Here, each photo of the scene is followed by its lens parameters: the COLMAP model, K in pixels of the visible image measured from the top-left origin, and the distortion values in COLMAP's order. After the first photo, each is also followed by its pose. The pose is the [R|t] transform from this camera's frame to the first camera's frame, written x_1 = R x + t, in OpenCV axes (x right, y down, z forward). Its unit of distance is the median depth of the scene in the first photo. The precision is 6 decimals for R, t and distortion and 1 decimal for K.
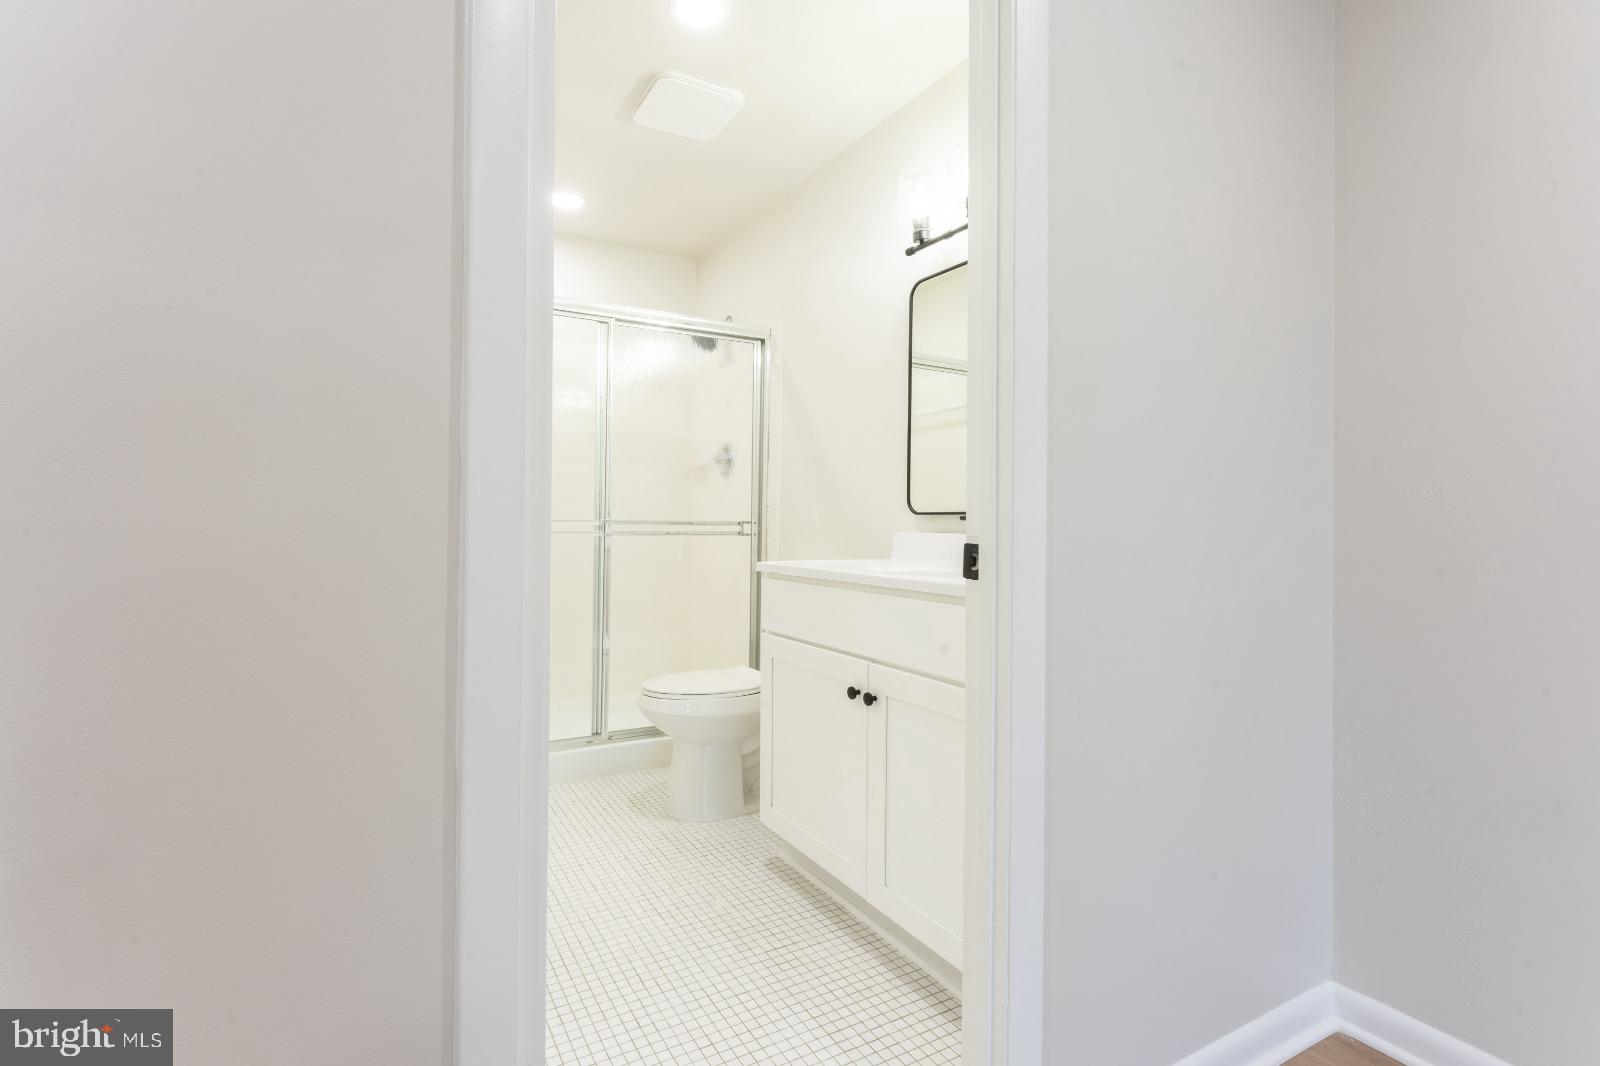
lens RADIAL K [[787.7, 0, 740.2], [0, 787.7, 512.9], [0, 0, 1]] dist [0.000461, -0.000044]
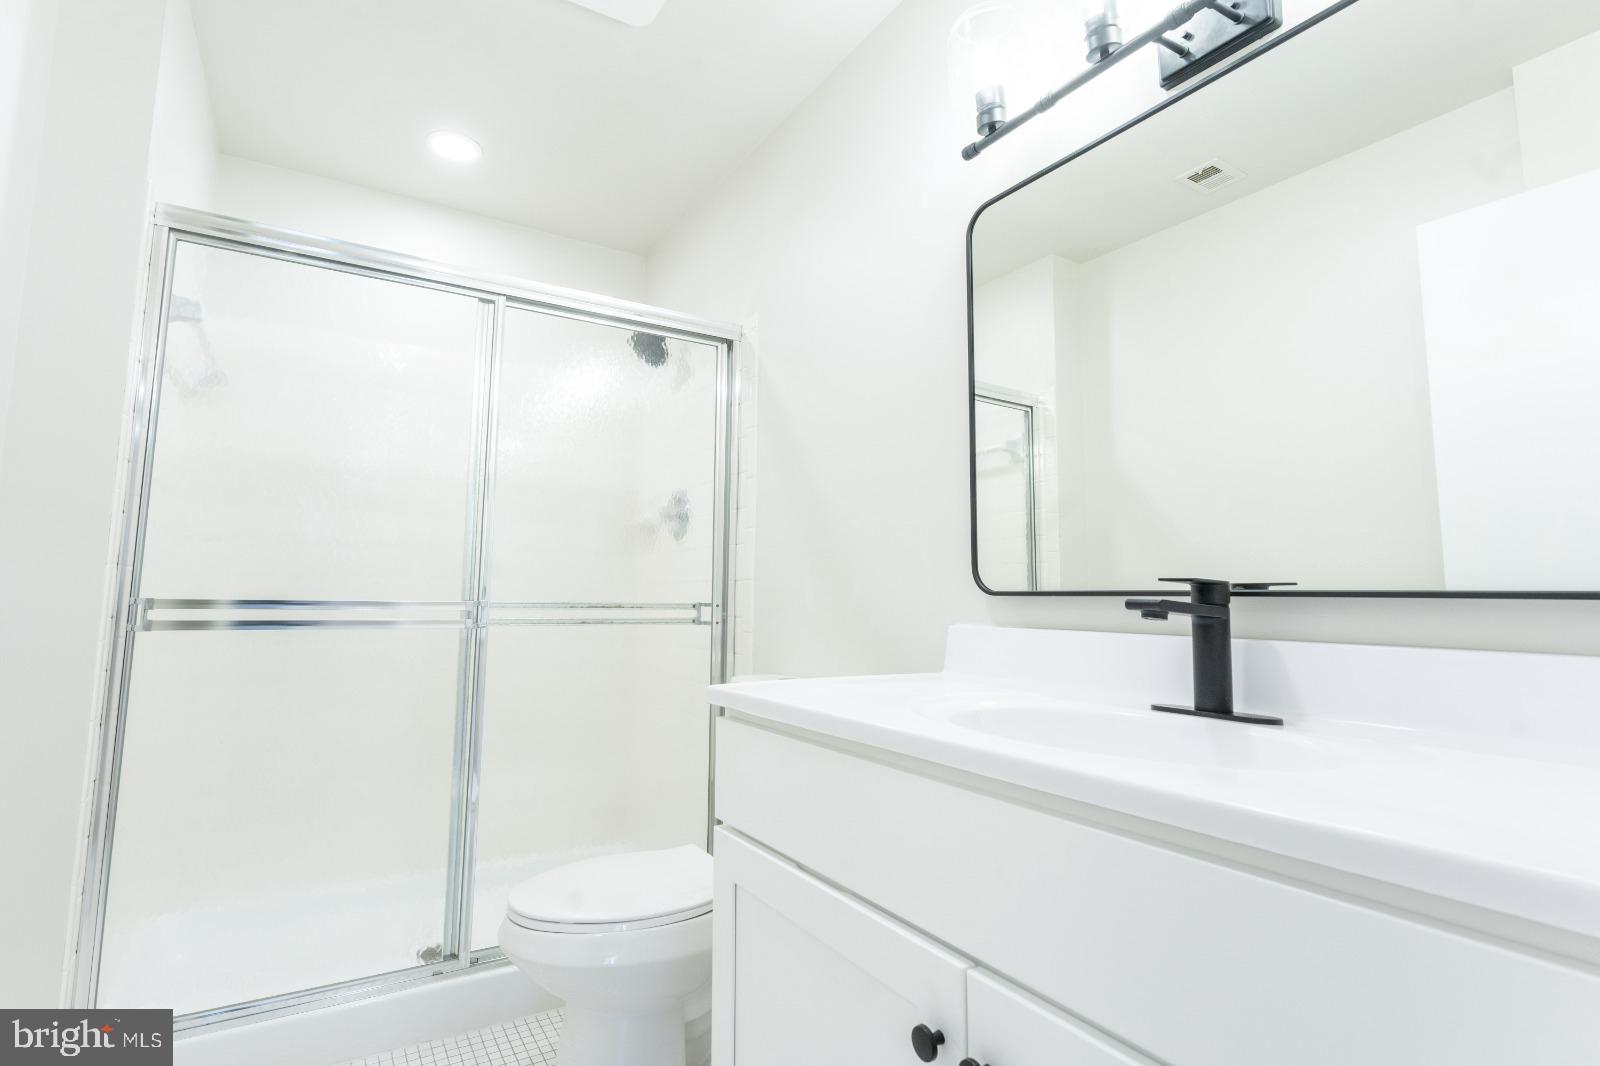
lens RADIAL K [[787.7, 0, 740.2], [0, 787.7, 512.9], [0, 0, 1]] dist [0.000461, -0.000044]
pose [[0.999668, 0.004967, 0.025302, 0.021228], [-0.002487, 0.995269, -0.097129, -0.000933], [-0.025665, 0.097034, 0.994950, 0.327658]]
